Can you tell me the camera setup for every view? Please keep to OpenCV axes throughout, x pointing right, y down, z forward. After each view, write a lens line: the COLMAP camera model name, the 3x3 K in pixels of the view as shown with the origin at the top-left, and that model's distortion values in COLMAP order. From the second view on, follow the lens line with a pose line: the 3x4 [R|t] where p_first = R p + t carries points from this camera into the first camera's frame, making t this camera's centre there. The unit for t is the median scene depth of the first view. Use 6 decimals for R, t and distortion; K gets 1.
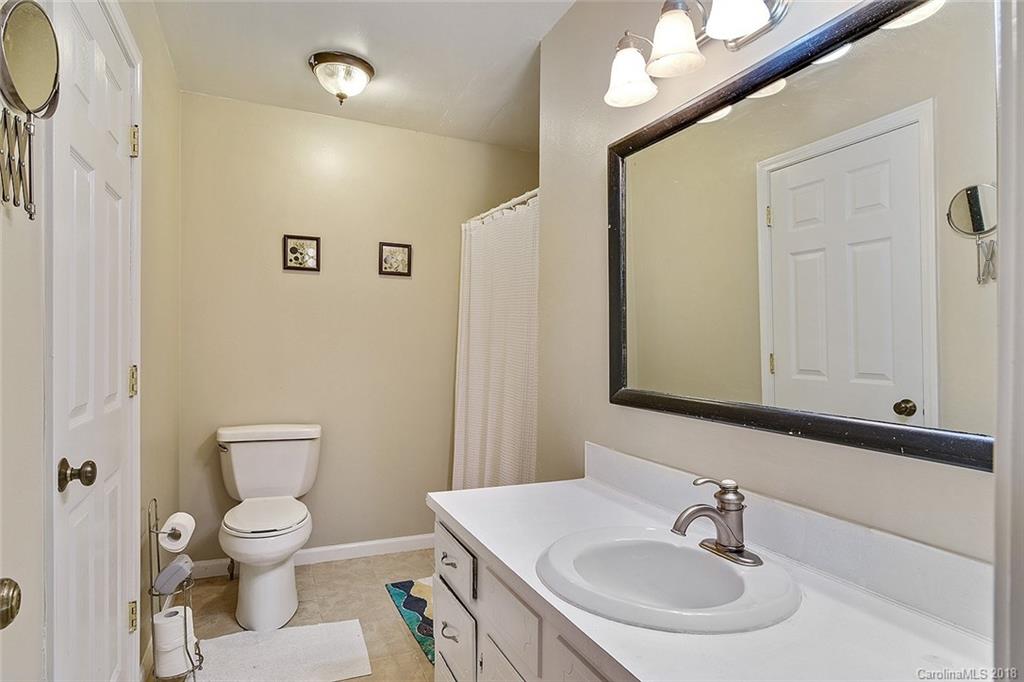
lens RADIAL K [[587.1, 0, 511.1], [0, 587.1, 343.9], [0, 0, 1]] dist [0.000410, 0.000087]
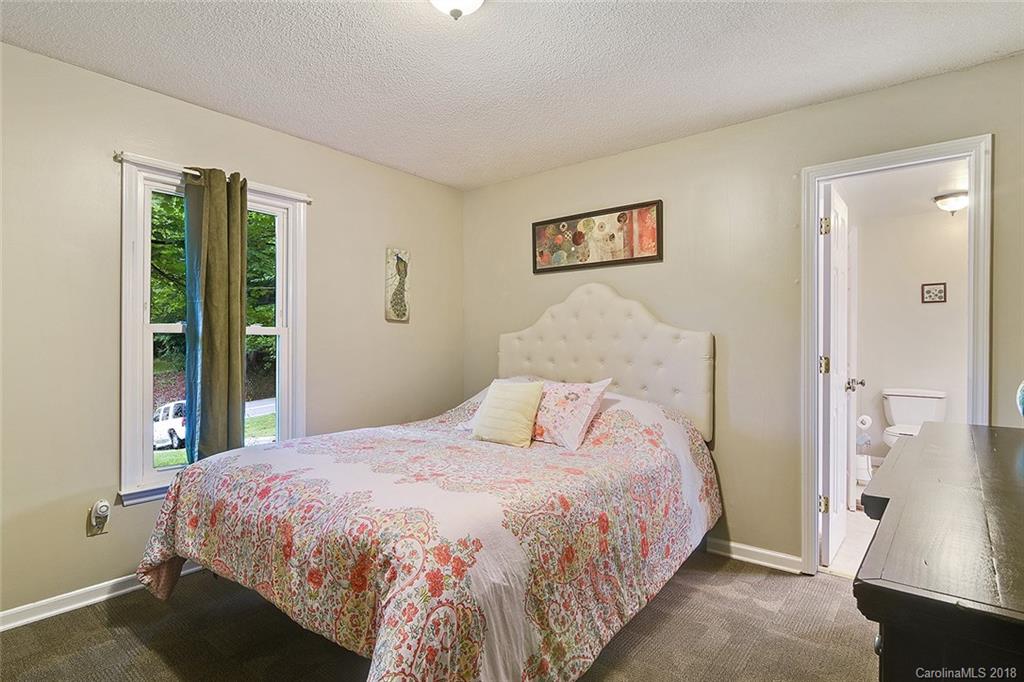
lens RADIAL K [[529.8, 0, 510.9], [0, 529.8, 343.5], [0, 0, 1]] dist [0.002231, 0.000313]
pose [[0.457921, 0.003383, -0.888987, 0.491398], [-0.001099, 0.999994, 0.003240, -0.005632], [0.888992, -0.000507, 0.457922, -0.883850]]
